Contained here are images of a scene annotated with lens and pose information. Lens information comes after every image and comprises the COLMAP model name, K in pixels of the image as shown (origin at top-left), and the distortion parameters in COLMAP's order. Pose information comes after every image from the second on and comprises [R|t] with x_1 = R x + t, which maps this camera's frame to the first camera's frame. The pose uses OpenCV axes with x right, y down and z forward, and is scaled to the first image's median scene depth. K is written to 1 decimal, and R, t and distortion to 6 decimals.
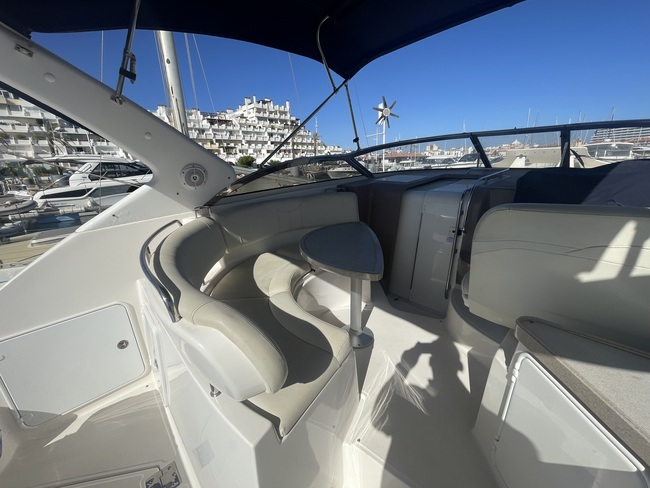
lens RADIAL K [[264.0, 0, 325.0], [0, 264.0, 244.0], [0, 0, 1]] dist [-0.002265, -0.000196]
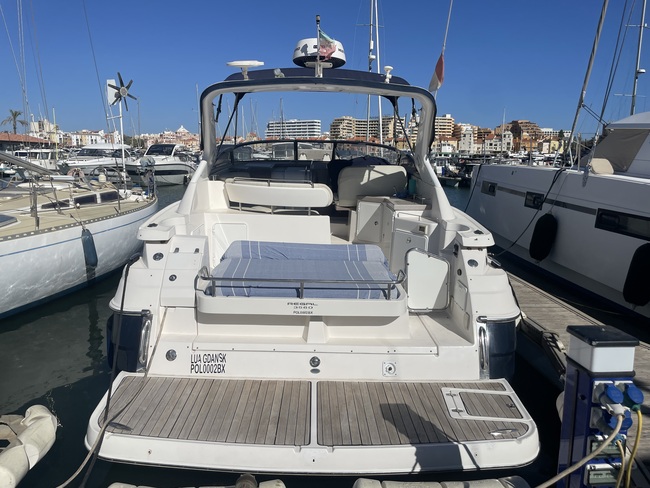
lens RADIAL K [[492.3, 0, 325.0], [0, 492.3, 244.0], [0, 0, 1]] dist [0.067859, -0.002008]
pose [[0.647541, -0.061553, 0.759540, -2.124436], [0.166810, 0.984008, -0.062468, 0.575215], [-0.743549, 0.167149, 0.647454, -1.366536]]
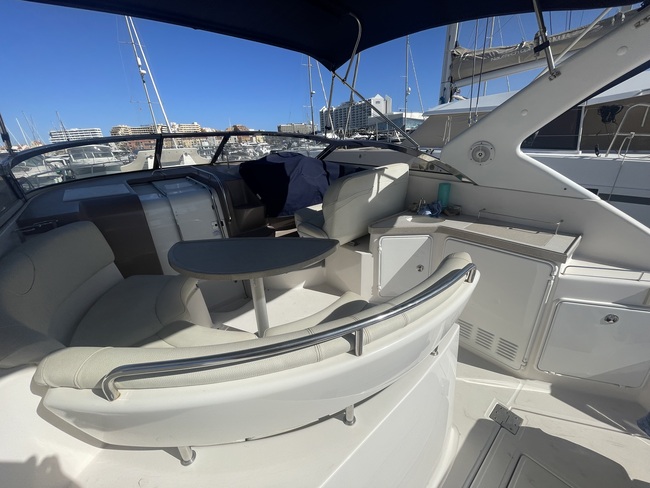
lens RADIAL K [[261.7, 0, 325.7], [0, 261.7, 239.9], [0, 0, 1]] dist [-0.001903, -0.000227]
pose [[0.045945, -0.297110, 0.953737, -0.537483], [0.345448, 0.900567, 0.263904, -0.119446], [-0.937313, 0.317341, 0.144013, 0.439502]]
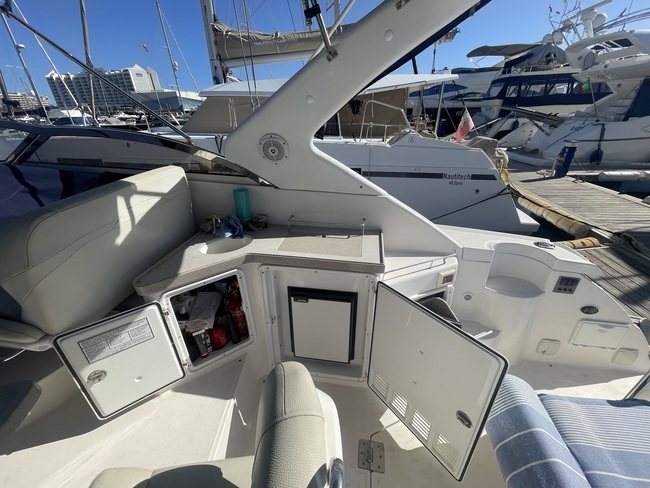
lens RADIAL K [[264.0, 0, 325.0], [0, 264.0, 244.0], [0, 0, 1]] dist [-0.002265, -0.000196]
pose [[-0.621804, -0.275300, 0.733192, -0.248568], [0.286194, 0.791560, 0.539931, -0.108824], [-0.729008, 0.545566, -0.413406, 0.307339]]
